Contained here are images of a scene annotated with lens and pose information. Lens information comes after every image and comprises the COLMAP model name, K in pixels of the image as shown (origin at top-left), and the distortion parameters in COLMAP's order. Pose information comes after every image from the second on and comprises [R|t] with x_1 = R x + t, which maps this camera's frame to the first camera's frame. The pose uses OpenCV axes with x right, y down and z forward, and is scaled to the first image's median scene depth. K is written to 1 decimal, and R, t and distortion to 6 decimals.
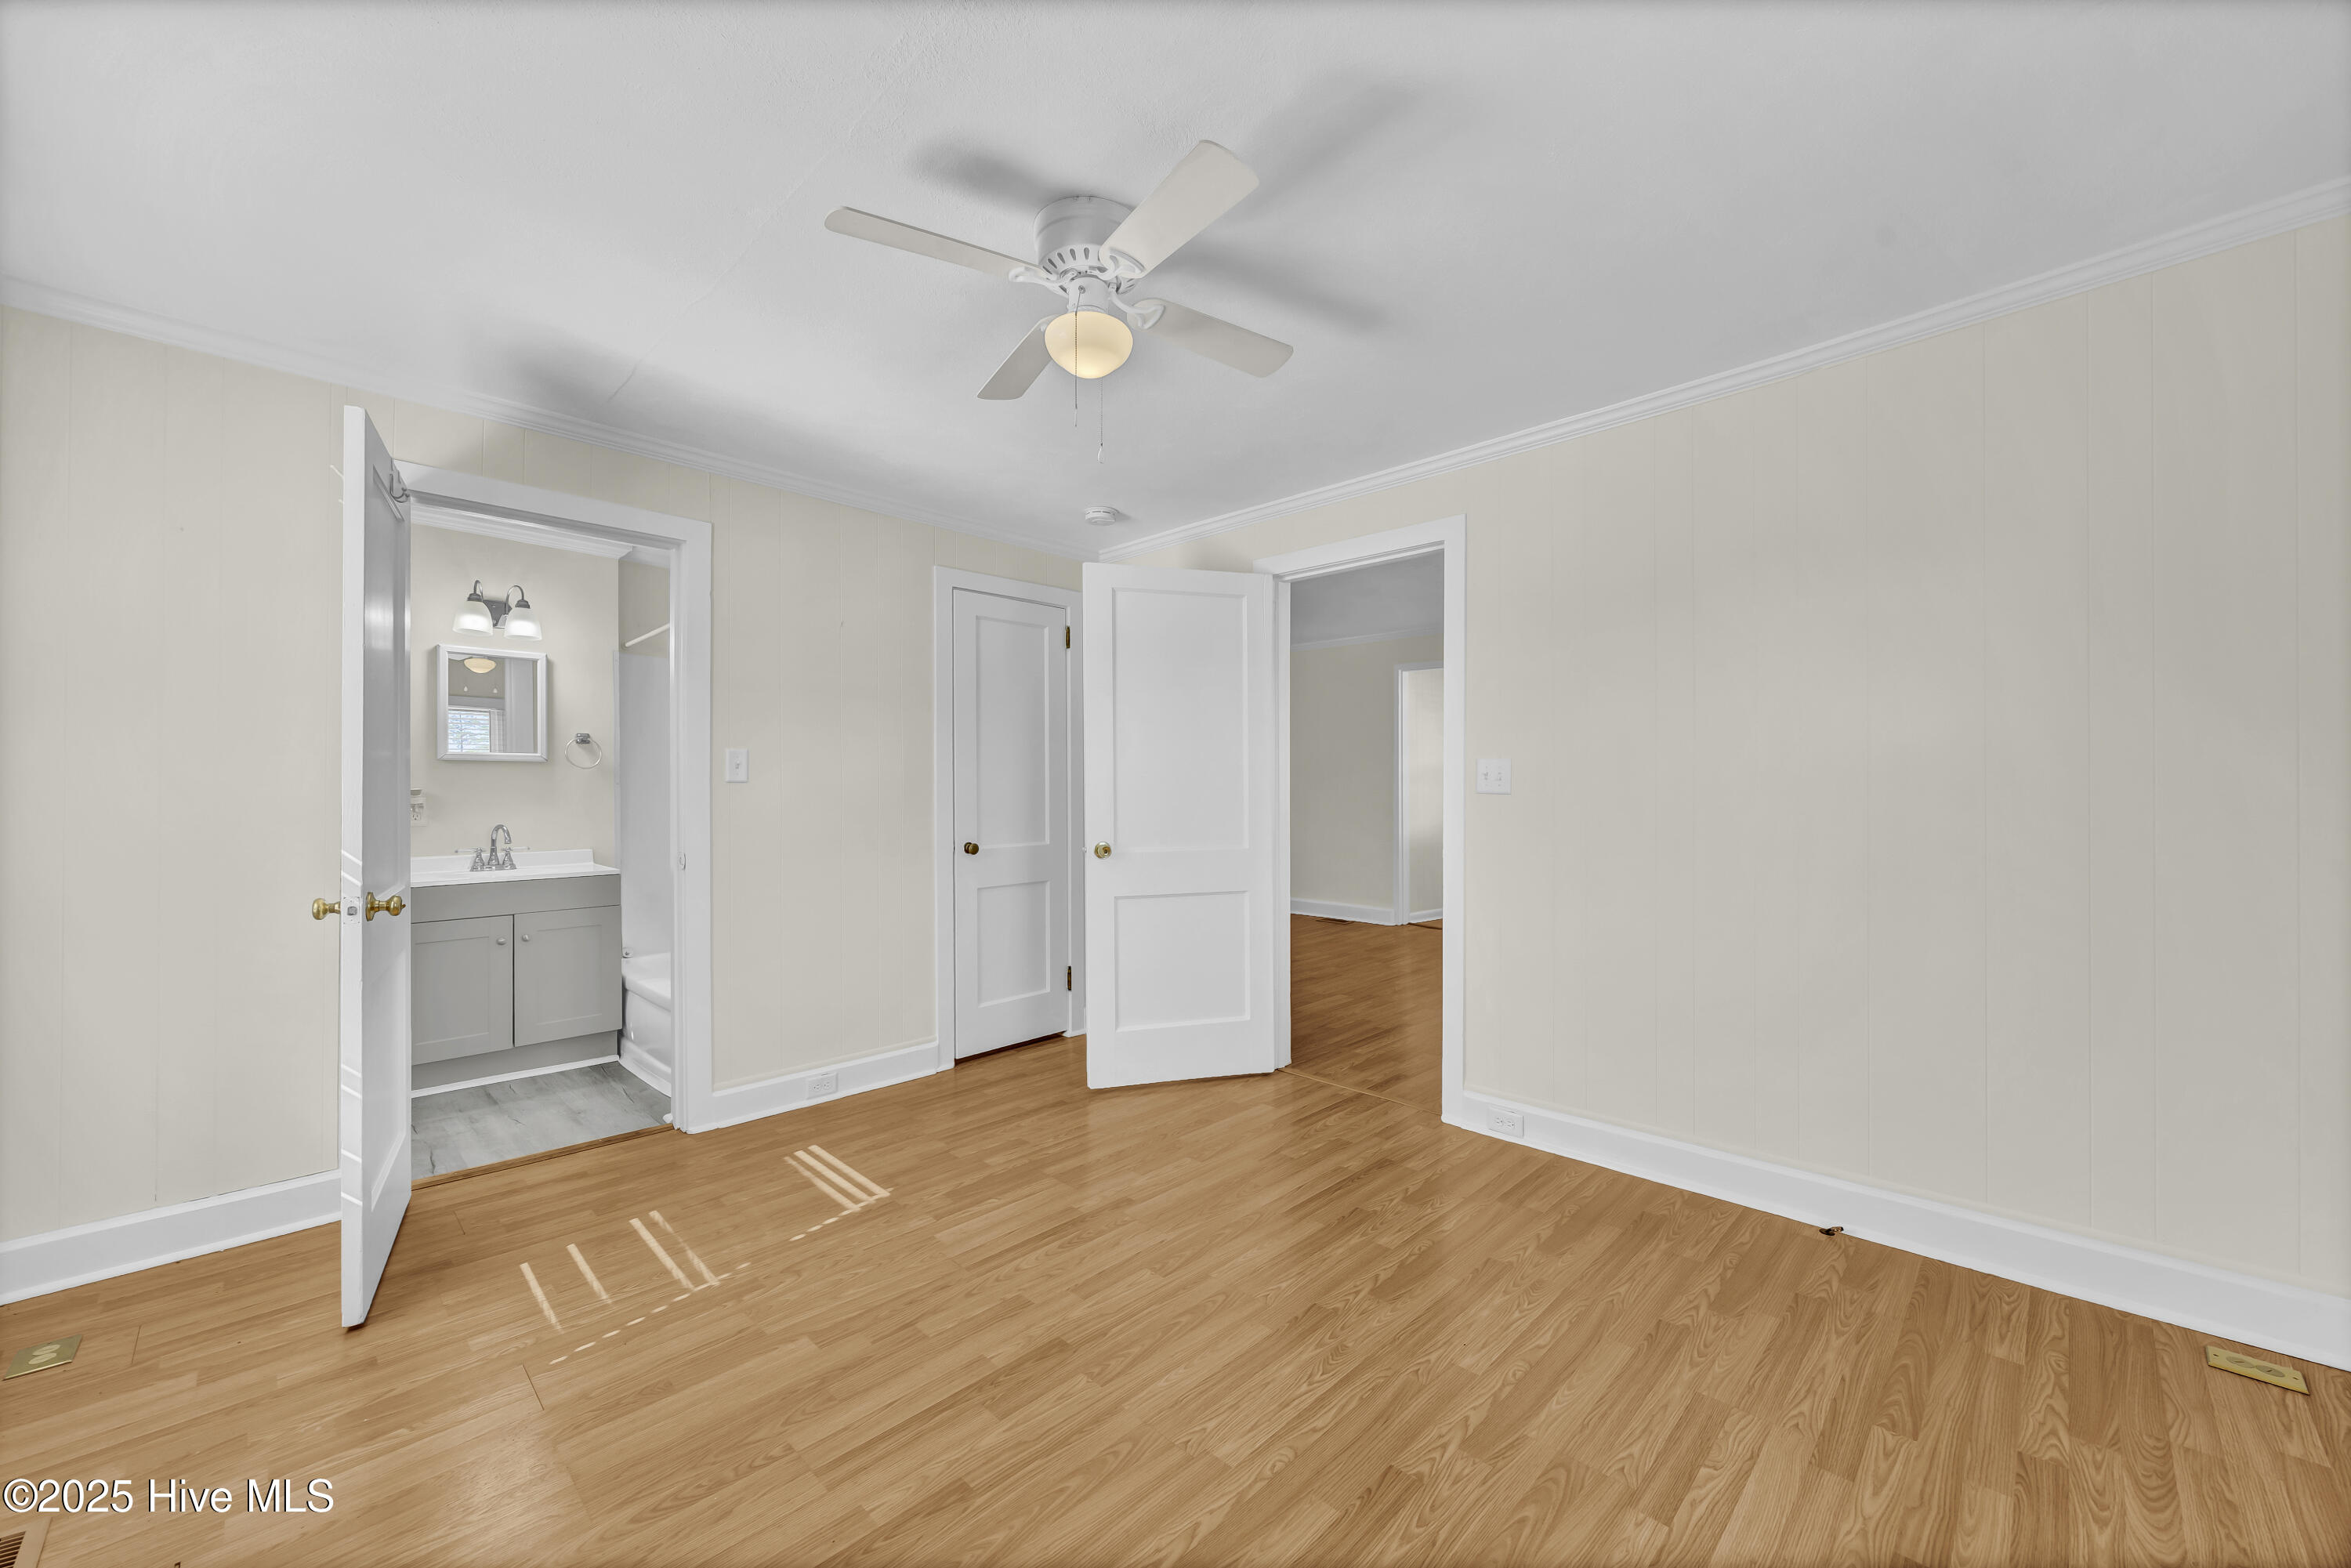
lens RADIAL K [[902.8, 0, 1188.2], [0, 902.8, 765.9], [0, 0, 1]] dist [-0.006200, 0.000667]
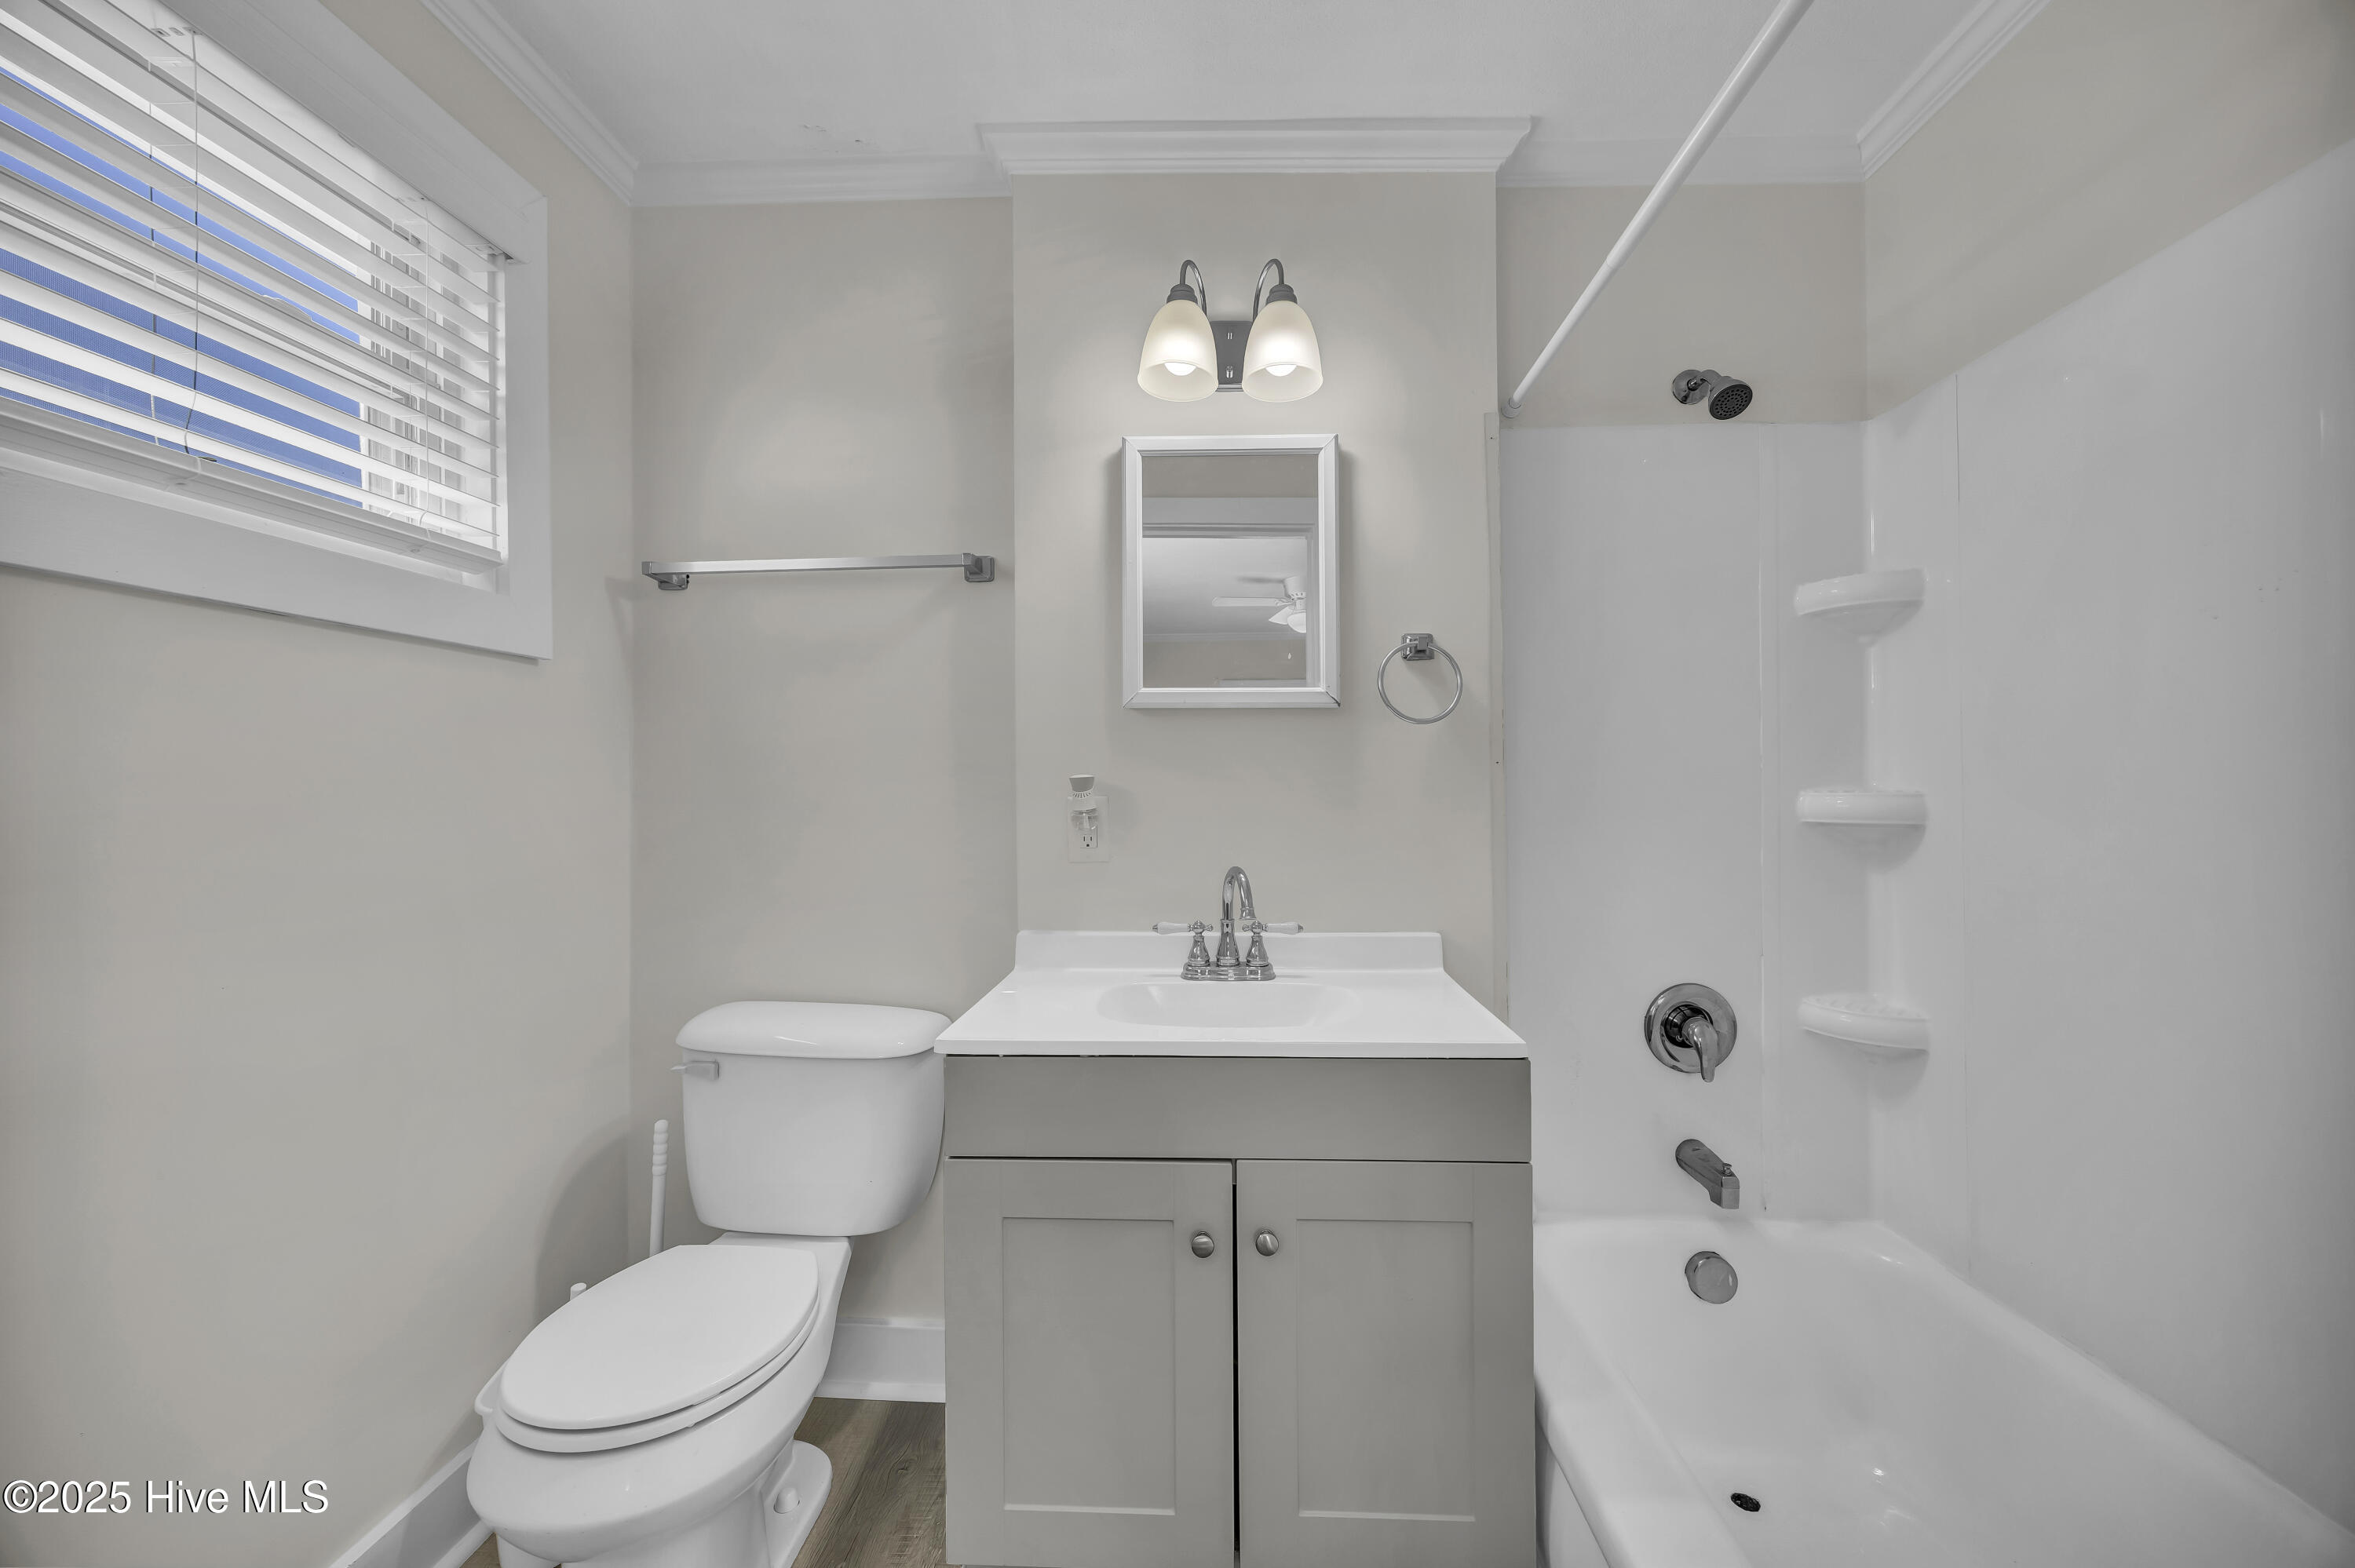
lens RADIAL K [[904.2, 0, 1189.5], [0, 904.2, 787.7], [0, 0, 1]] dist [-0.006200, 0.000667]
pose [[0.671152, 0.001579, -0.741318, -0.736002], [0.009196, 0.999903, 0.010455, 0.040225], [0.741263, -0.013834, 0.671072, 1.089128]]
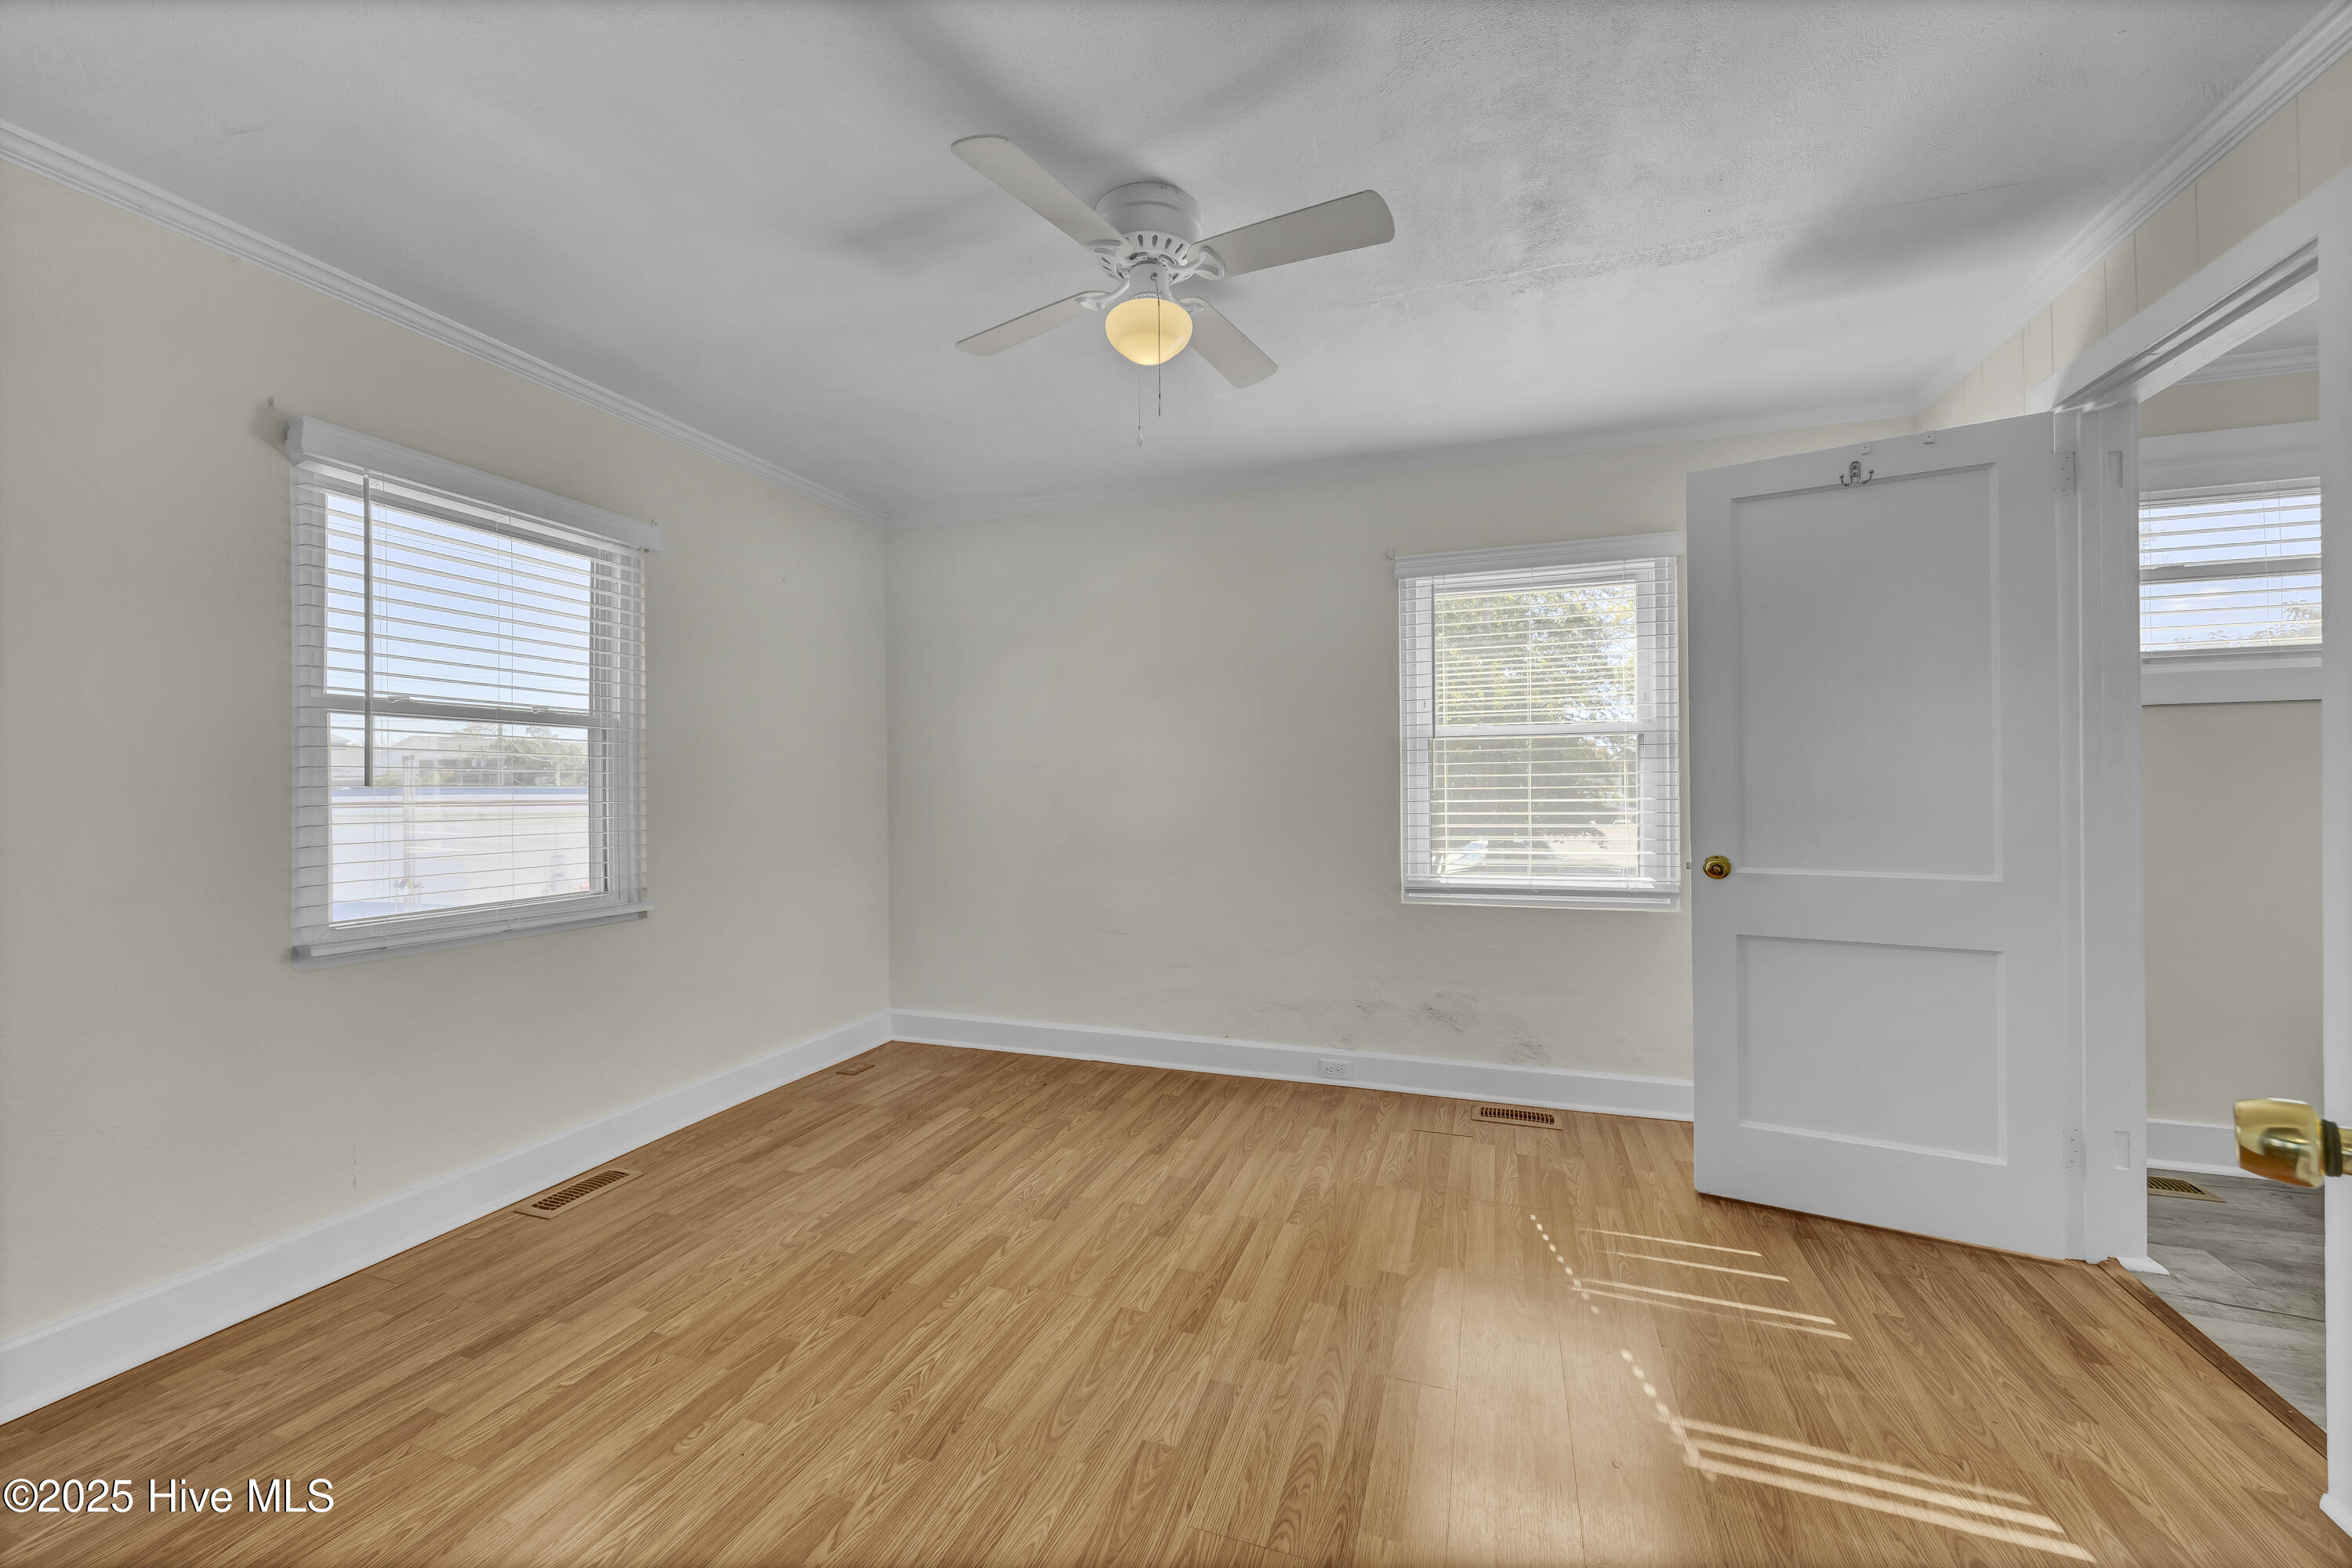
lens RADIAL K [[903.2, 0, 1196.7], [0, 903.2, 786.8], [0, 0, 1]] dist [-0.006200, 0.000667]
pose [[-0.899204, 0.013251, -0.437329, 0.205167], [0.019967, 0.999743, -0.010763, 0.034465], [0.437074, -0.018410, -0.899237, 1.392475]]
